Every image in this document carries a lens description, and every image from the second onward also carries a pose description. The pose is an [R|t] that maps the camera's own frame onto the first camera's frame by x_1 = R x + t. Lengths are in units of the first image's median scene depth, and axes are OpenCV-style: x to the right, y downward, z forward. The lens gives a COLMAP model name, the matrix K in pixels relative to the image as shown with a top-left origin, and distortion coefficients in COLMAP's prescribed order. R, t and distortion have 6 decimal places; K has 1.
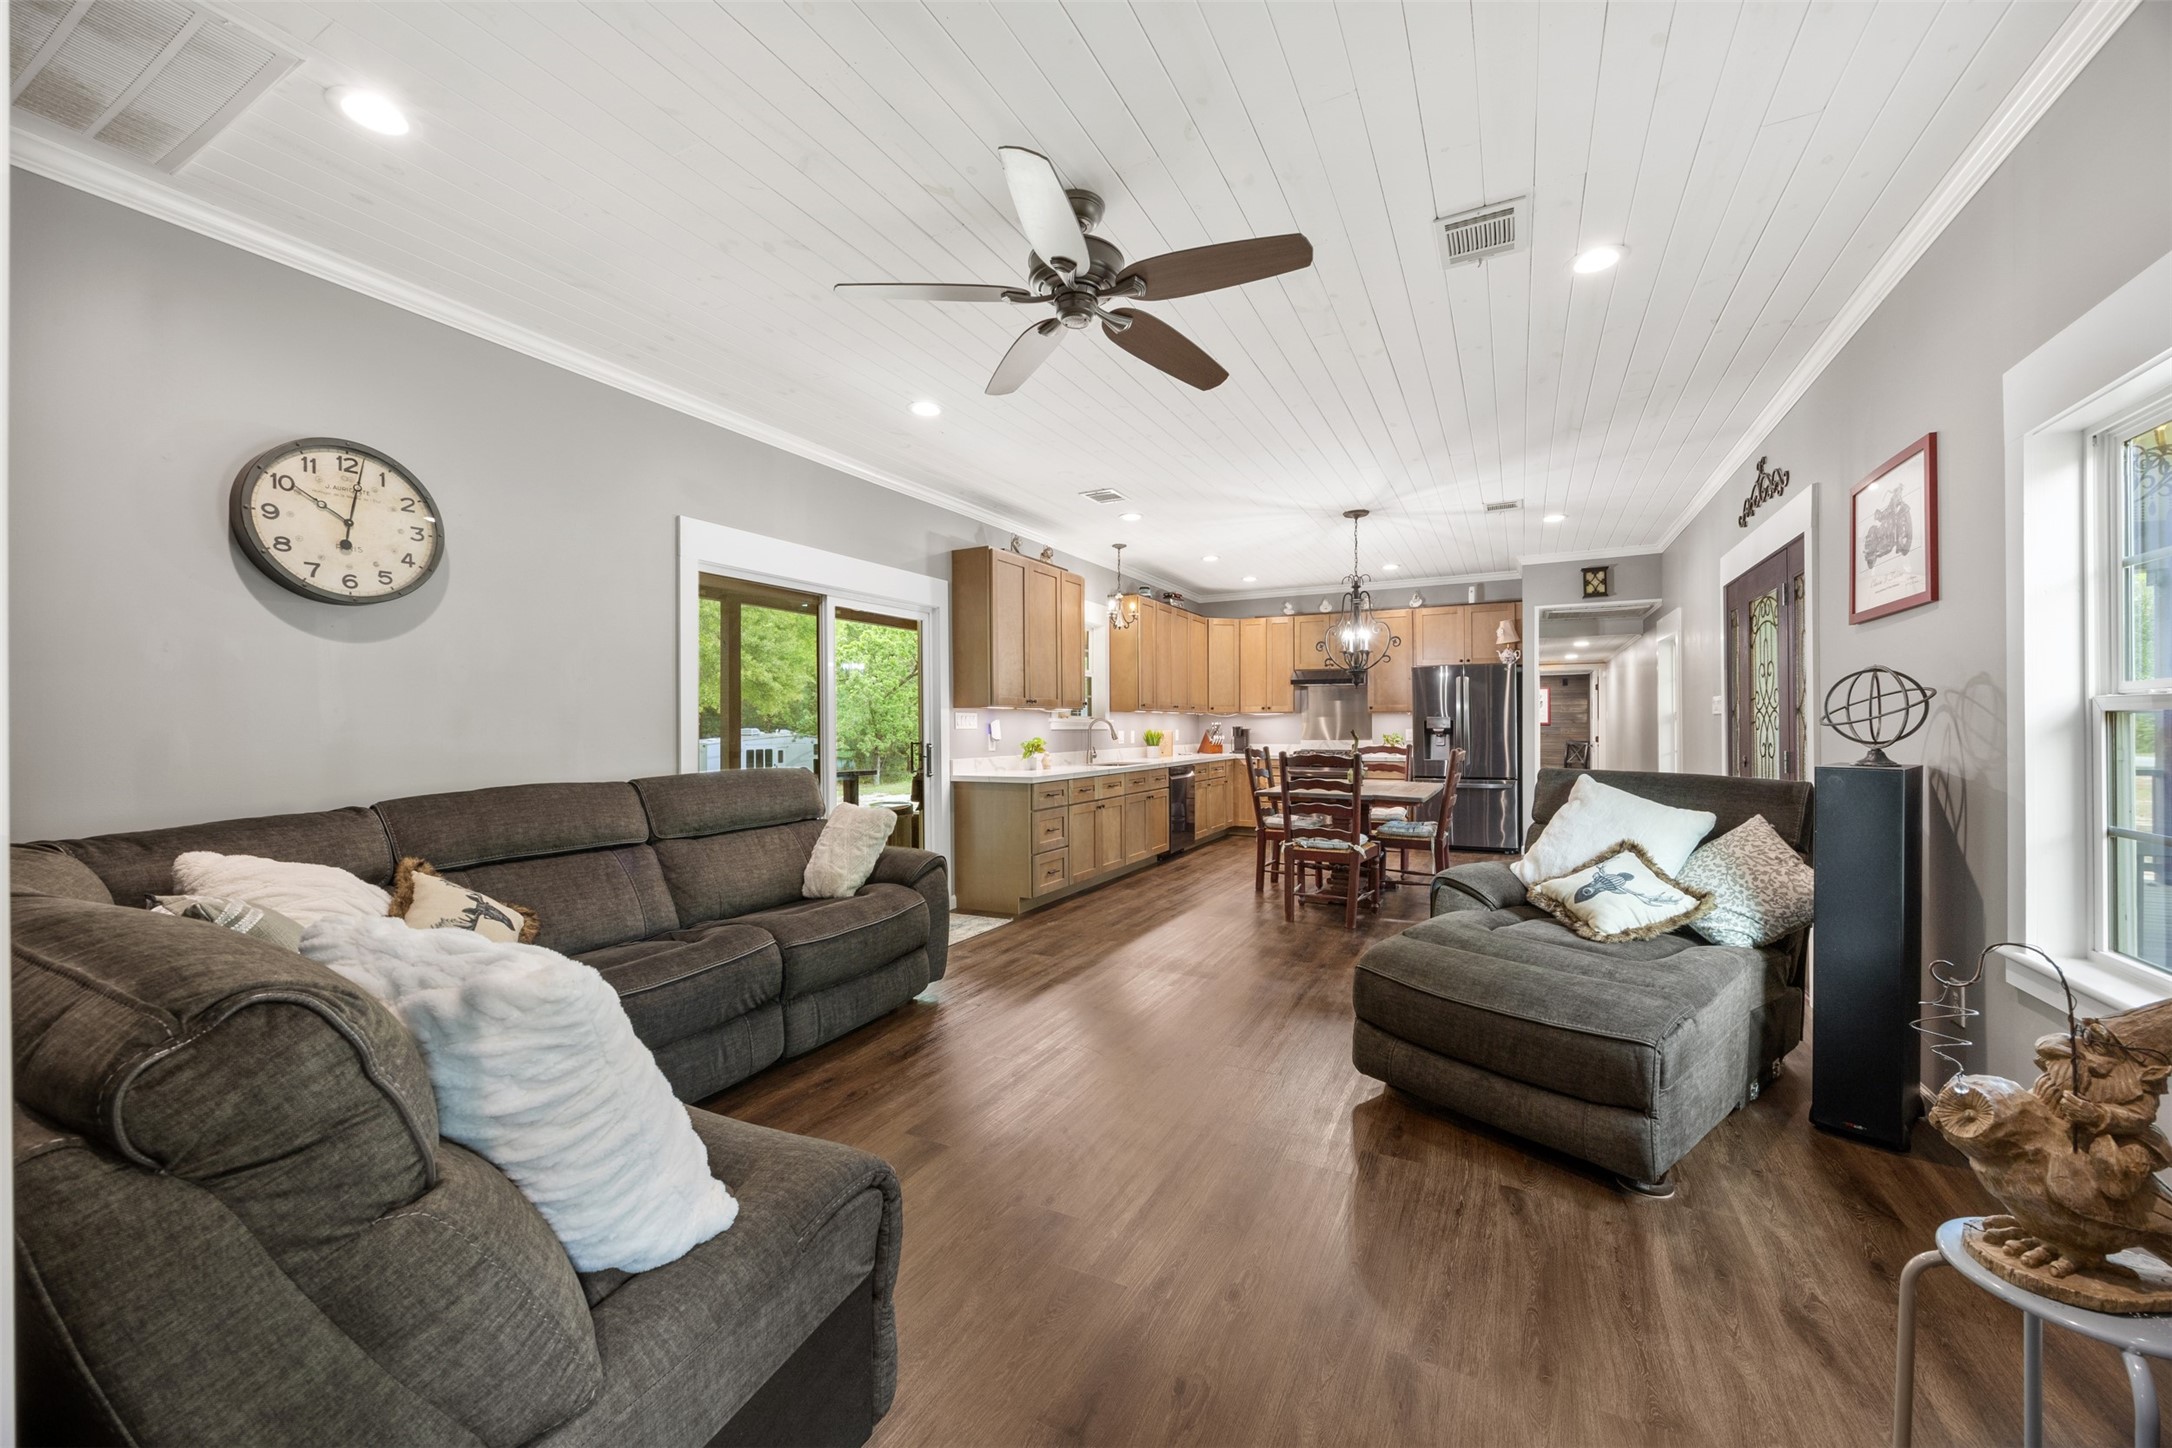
lens RADIAL K [[831.8, 0, 1084.6], [0, 831.8, 719.3], [0, 0, 1]] dist [0.001002, 0.000060]
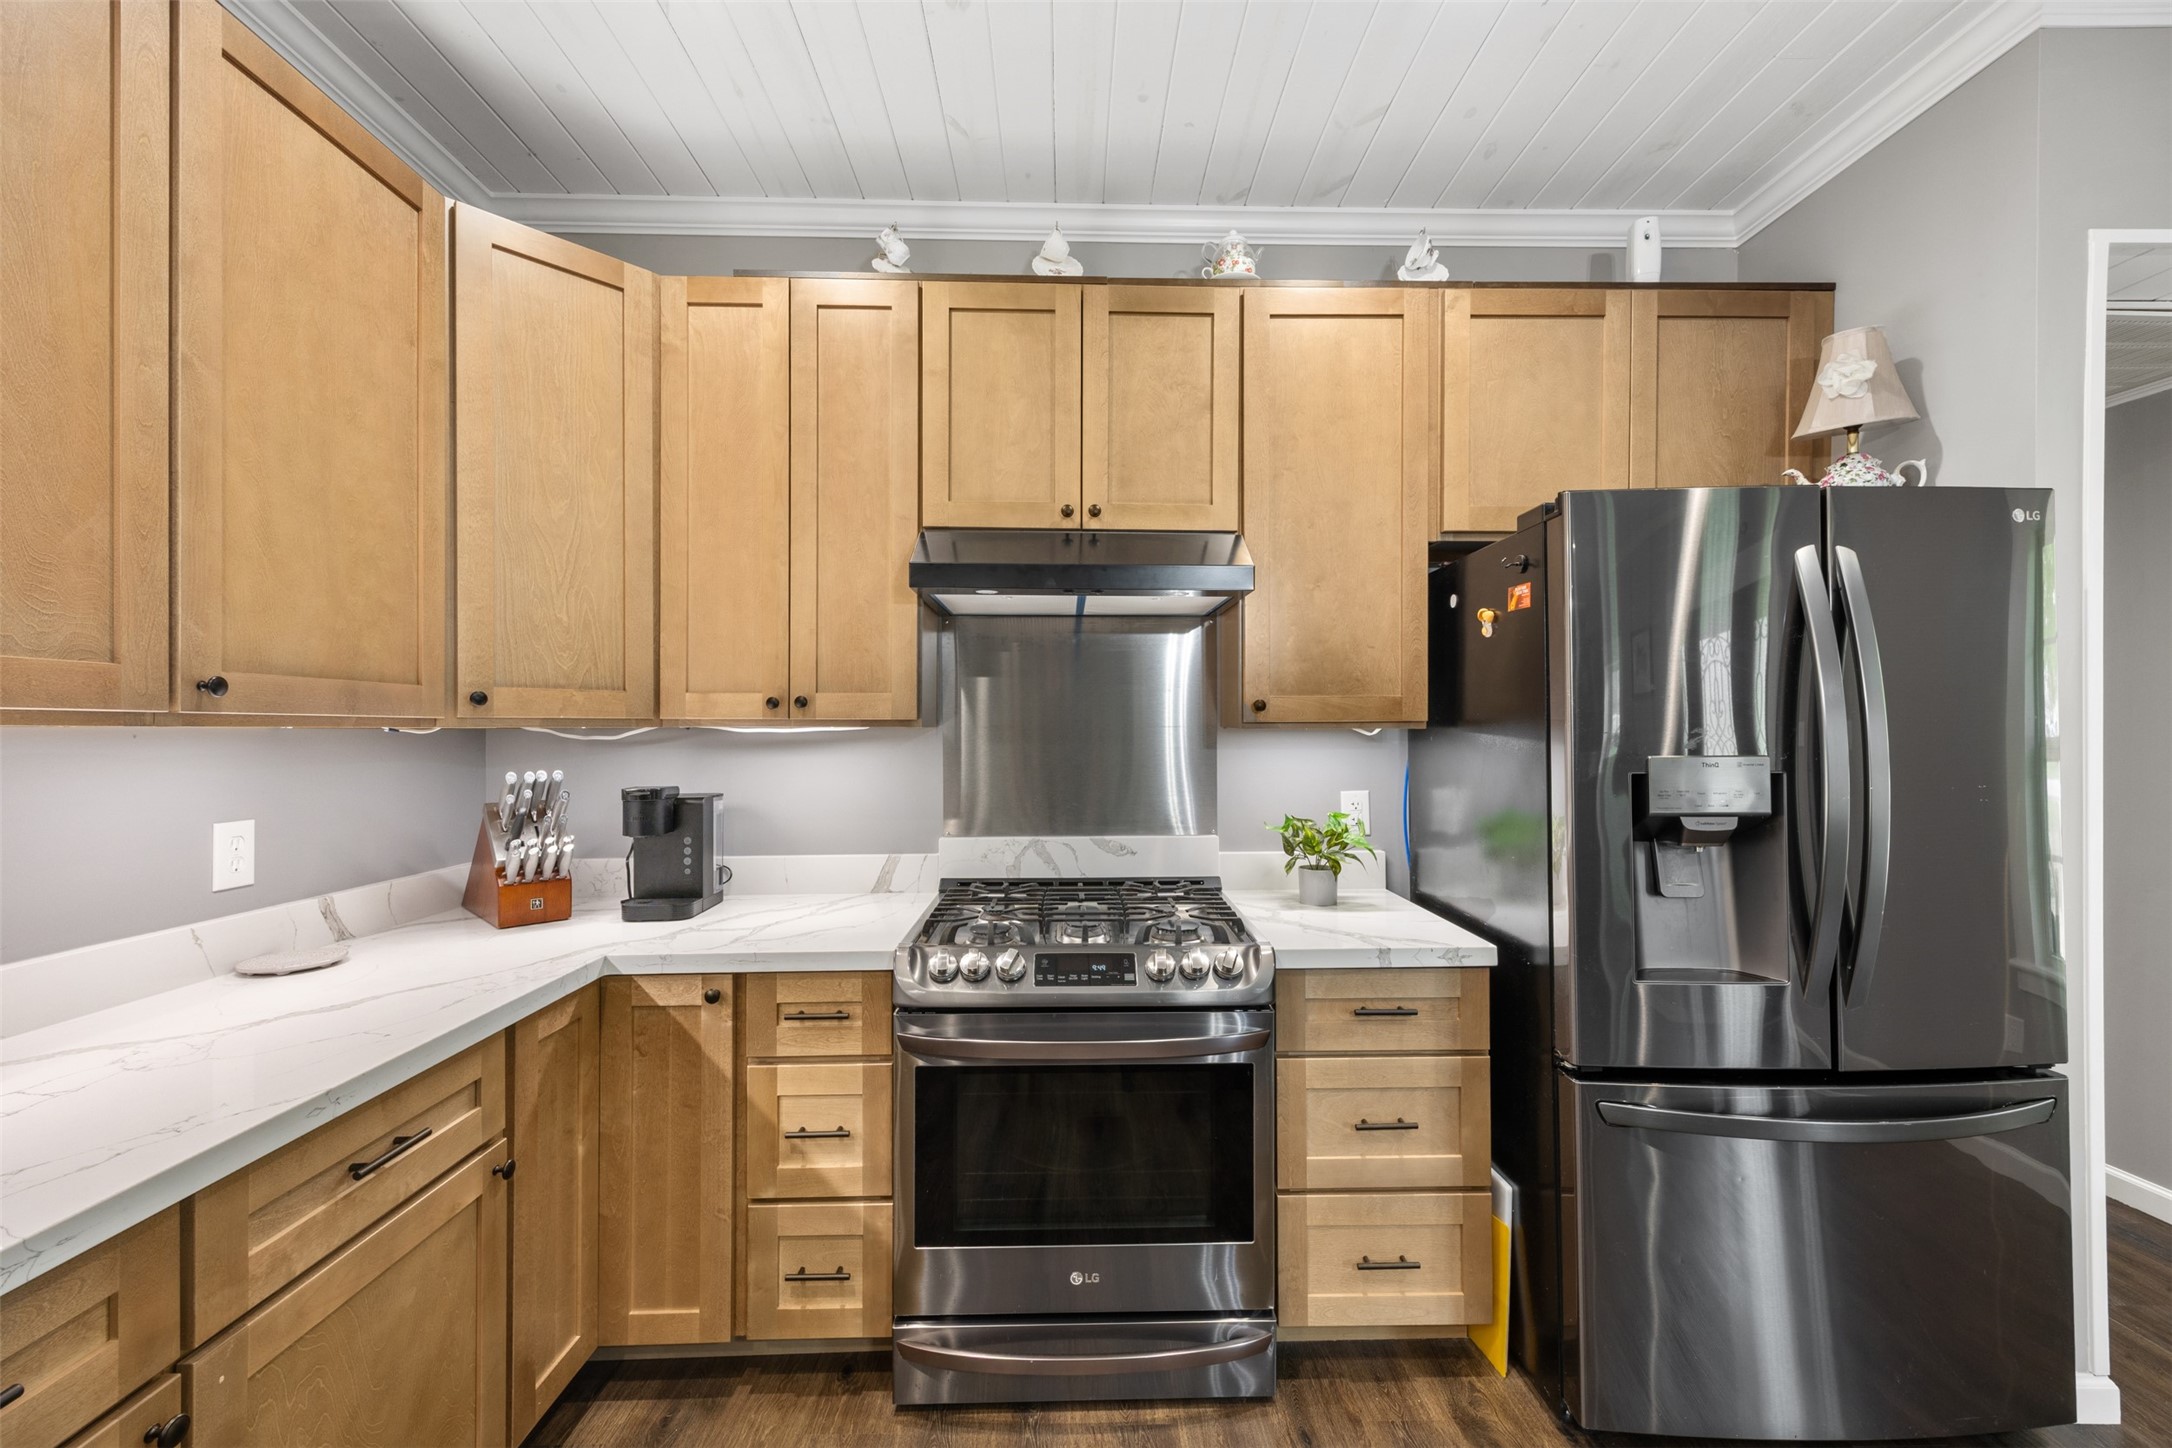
lens RADIAL K [[831.8, 0, 1076.4], [0, 831.8, 723.4], [0, 0, 1]] dist [0.001002, 0.000060]
pose [[0.874917, 0.006656, 0.484228, 0.203280], [-0.003993, 0.999971, -0.006530, -0.007970], [-0.484257, 0.003780, 0.874918, 0.878382]]
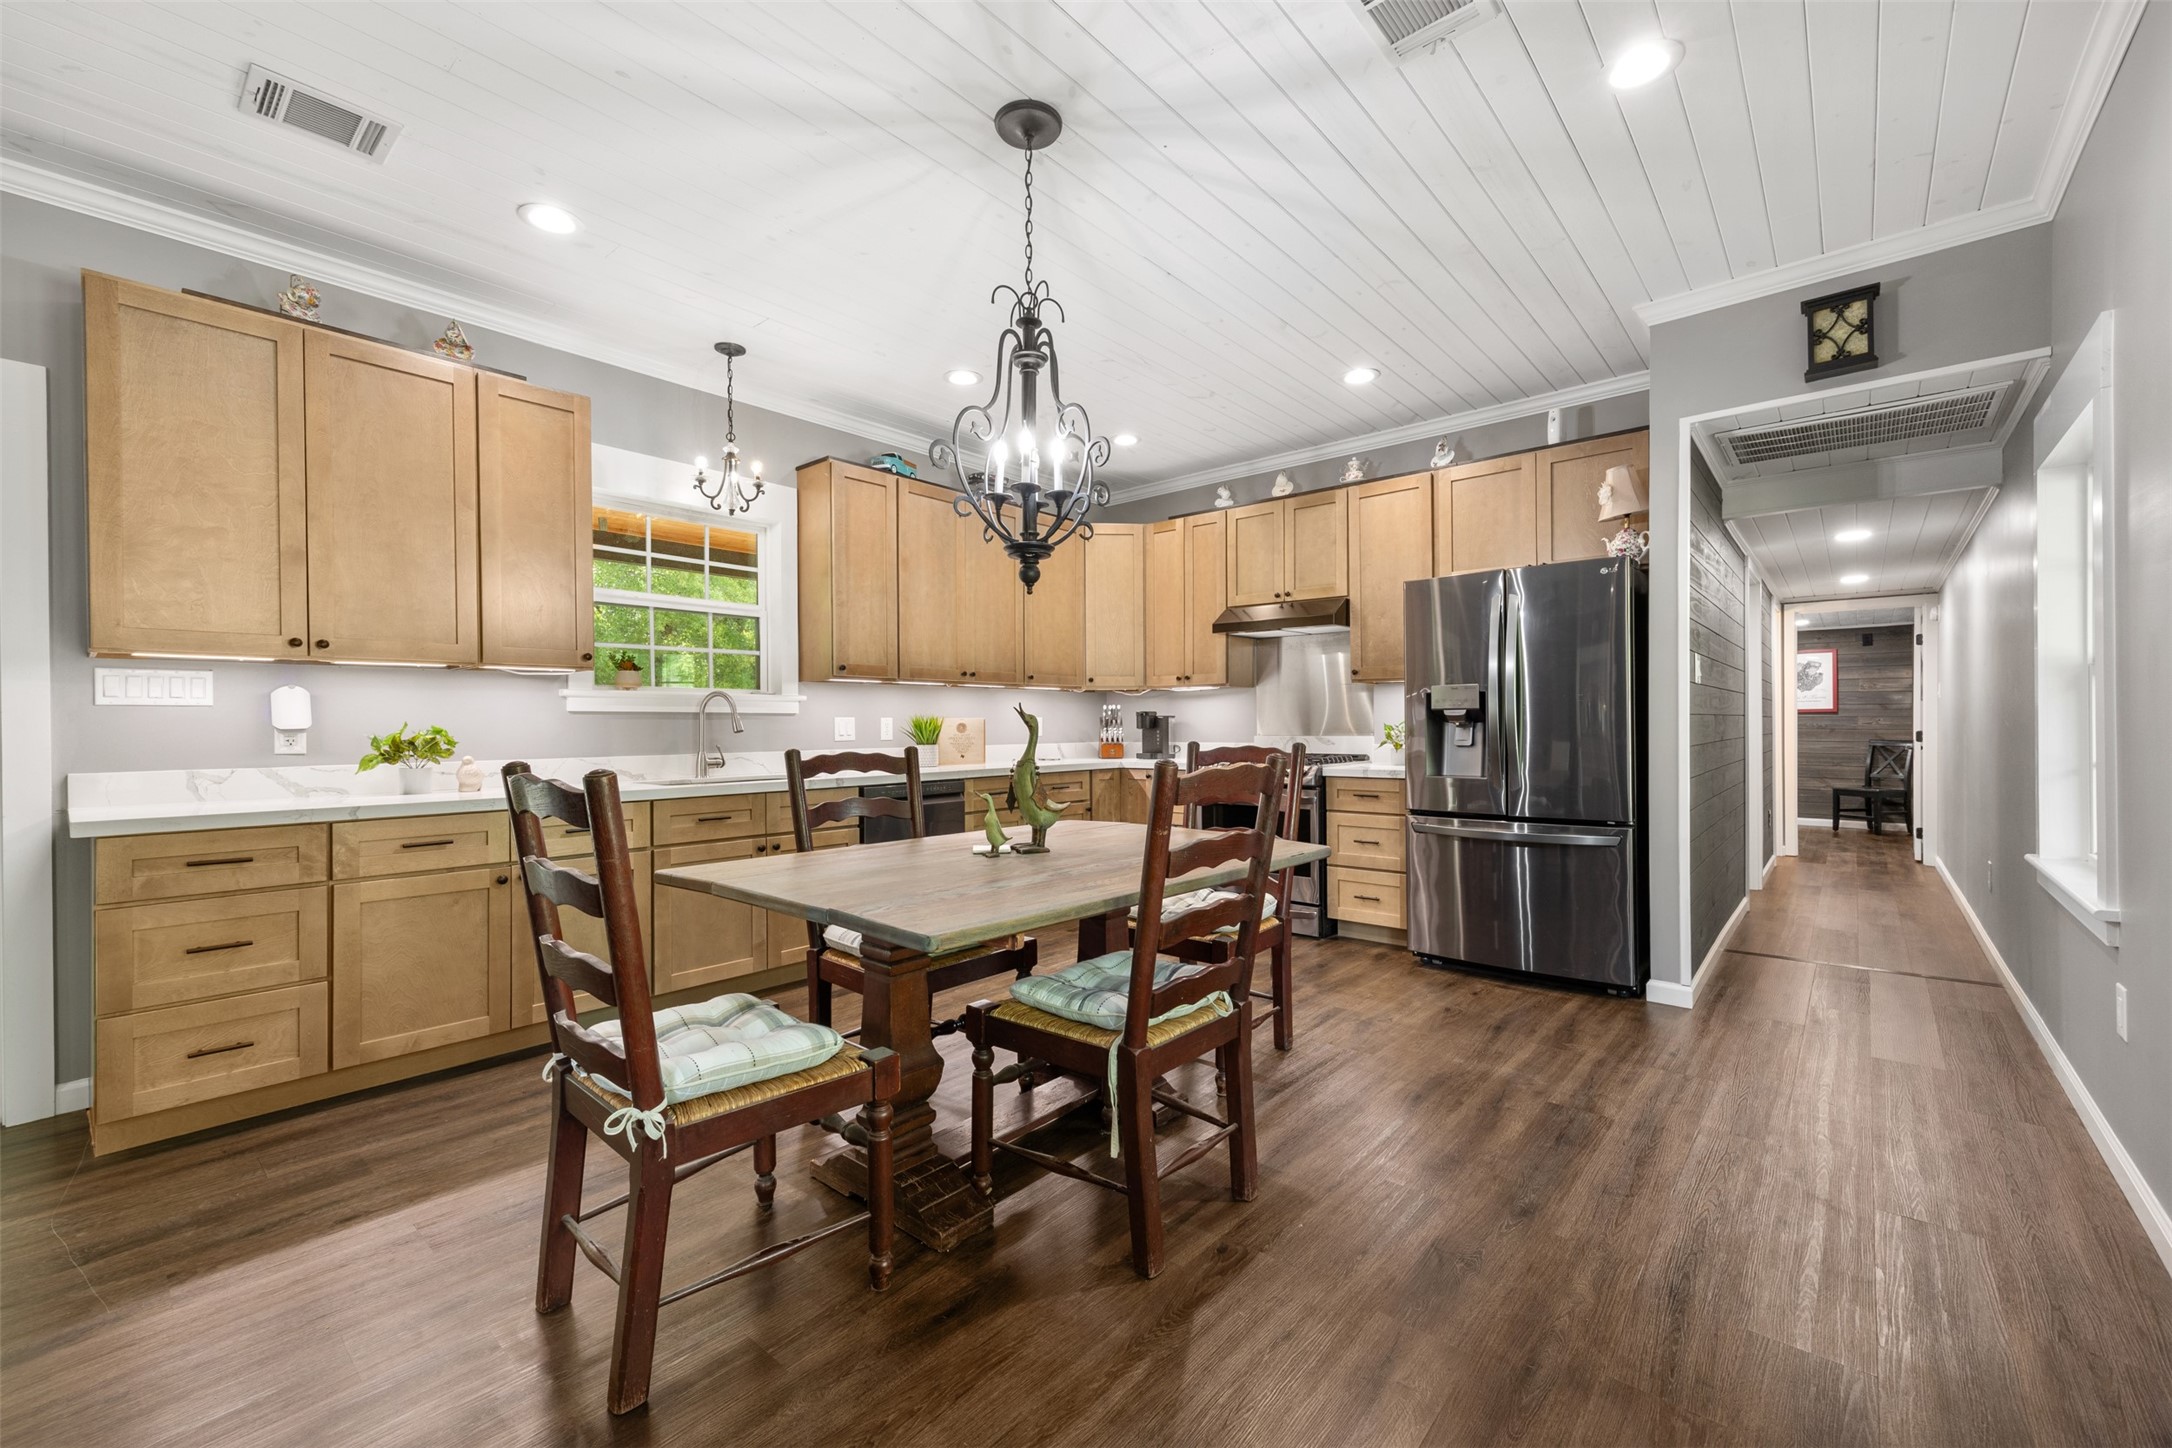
lens RADIAL K [[881.4, 0, 1092.9], [0, 881.4, 725.4], [0, 0, 1]] dist [0.013056, -0.000518]
pose [[0.973187, -0.001059, -0.230013, 0.332545], [0.003265, 0.999952, 0.009209, 0.014095], [0.229992, -0.009713, 0.973144, 0.460263]]
